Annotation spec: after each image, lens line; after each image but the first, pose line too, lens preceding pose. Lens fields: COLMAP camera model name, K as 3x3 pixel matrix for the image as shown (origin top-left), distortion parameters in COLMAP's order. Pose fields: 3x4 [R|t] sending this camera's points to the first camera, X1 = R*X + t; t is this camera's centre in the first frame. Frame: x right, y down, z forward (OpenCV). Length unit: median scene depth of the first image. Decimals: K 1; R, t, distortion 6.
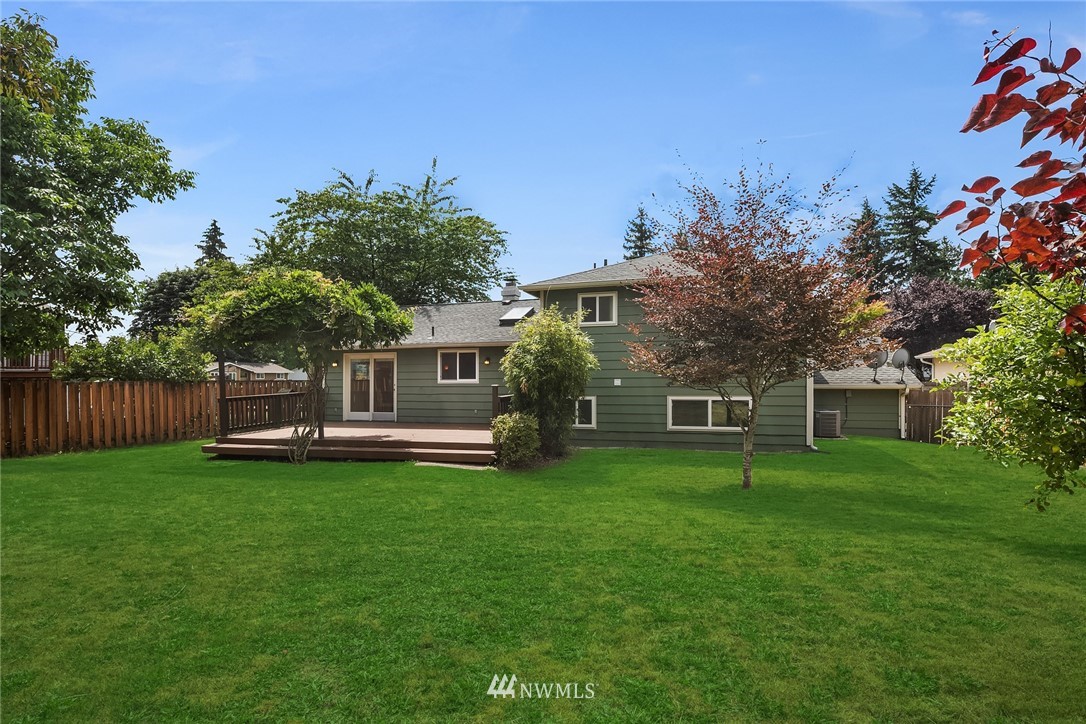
lens RADIAL K [[508.3, 0, 543.2], [0, 508.3, 378.1], [0, 0, 1]] dist [0.000740, 0.000105]
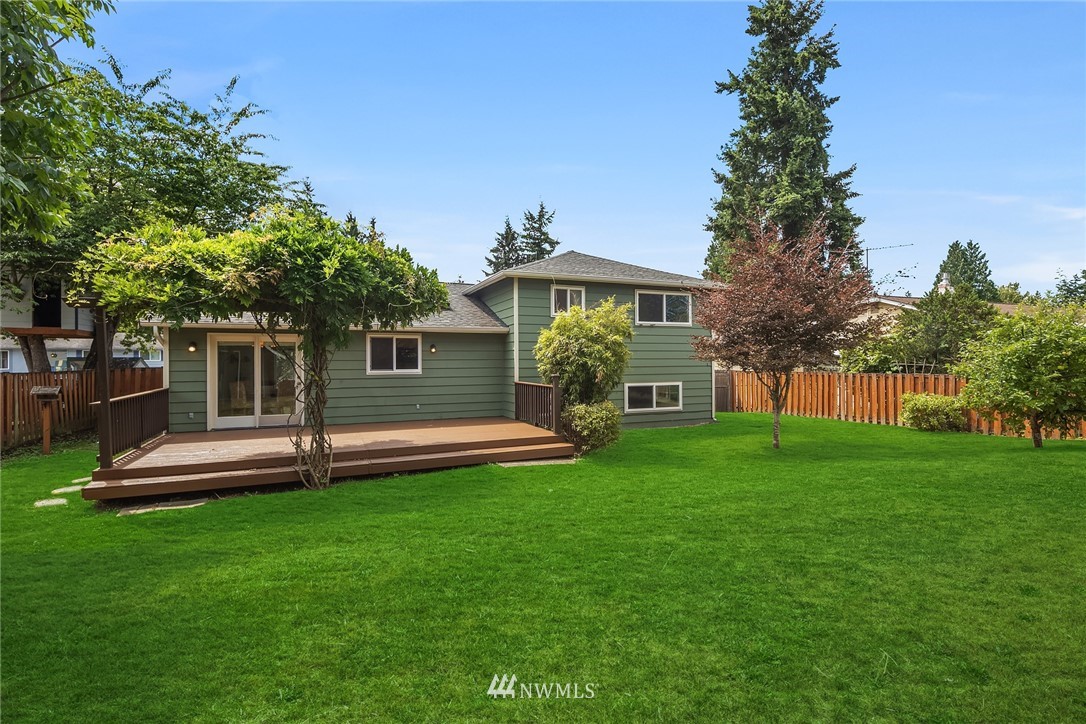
lens RADIAL K [[515.3, 0, 538.2], [0, 515.3, 356.1], [0, 0, 1]] dist [0.001775, 0.000730]
pose [[0.772450, 0.011864, 0.634965, -0.519775], [0.003851, 0.999720, -0.023364, 0.001321], [-0.635064, 0.020492, 0.772188, 0.187926]]
